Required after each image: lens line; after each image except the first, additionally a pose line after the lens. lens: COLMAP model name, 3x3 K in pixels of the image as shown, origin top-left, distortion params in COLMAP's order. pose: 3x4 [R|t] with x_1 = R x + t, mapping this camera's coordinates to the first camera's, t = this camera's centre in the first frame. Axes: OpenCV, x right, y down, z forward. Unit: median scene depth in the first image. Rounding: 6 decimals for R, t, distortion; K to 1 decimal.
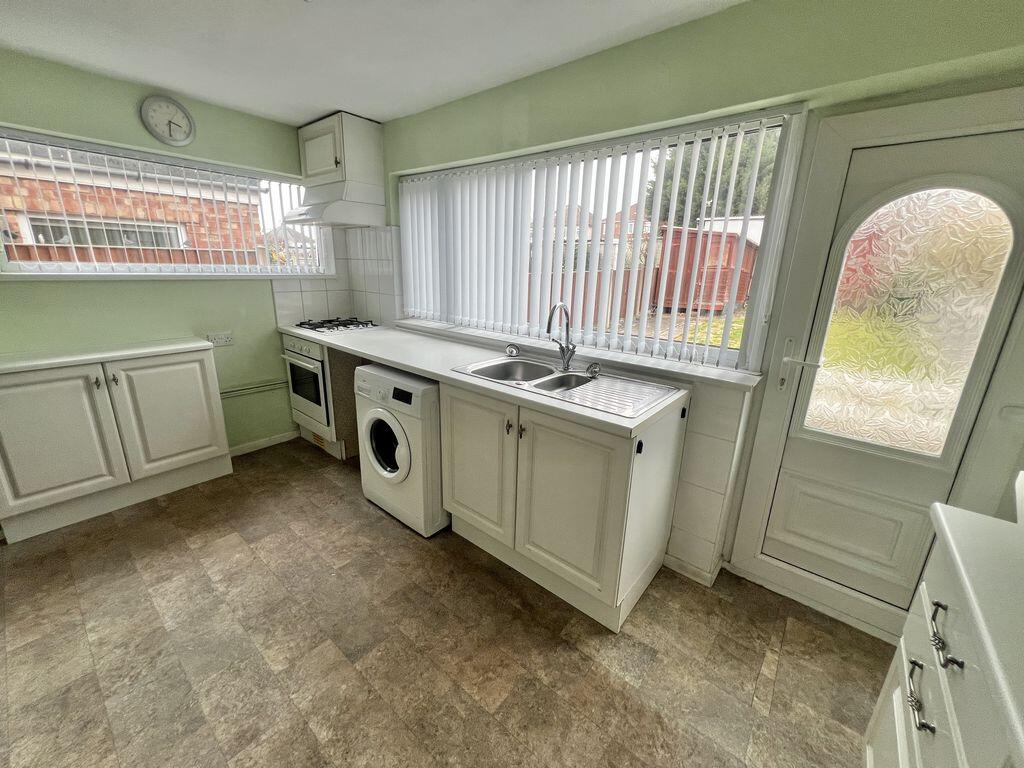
lens RADIAL K [[407.5, 0, 509.3], [0, 407.5, 379.3], [0, 0, 1]] dist [-0.001543, -0.000116]
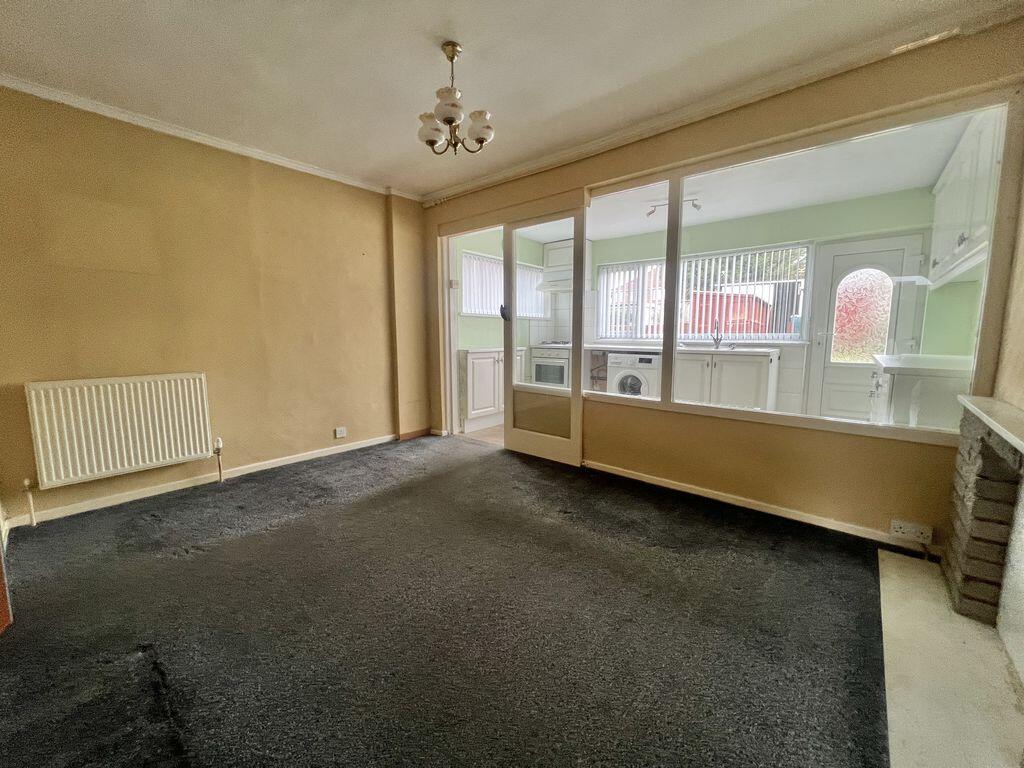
lens RADIAL K [[407.5, 0, 509.3], [0, 407.5, 379.3], [0, 0, 1]] dist [-0.001543, -0.000116]
pose [[0.999585, -0.022747, -0.017653, -0.876258], [0.019594, 0.986624, -0.161833, 0.440739], [0.021098, 0.161420, 0.986660, -1.080446]]
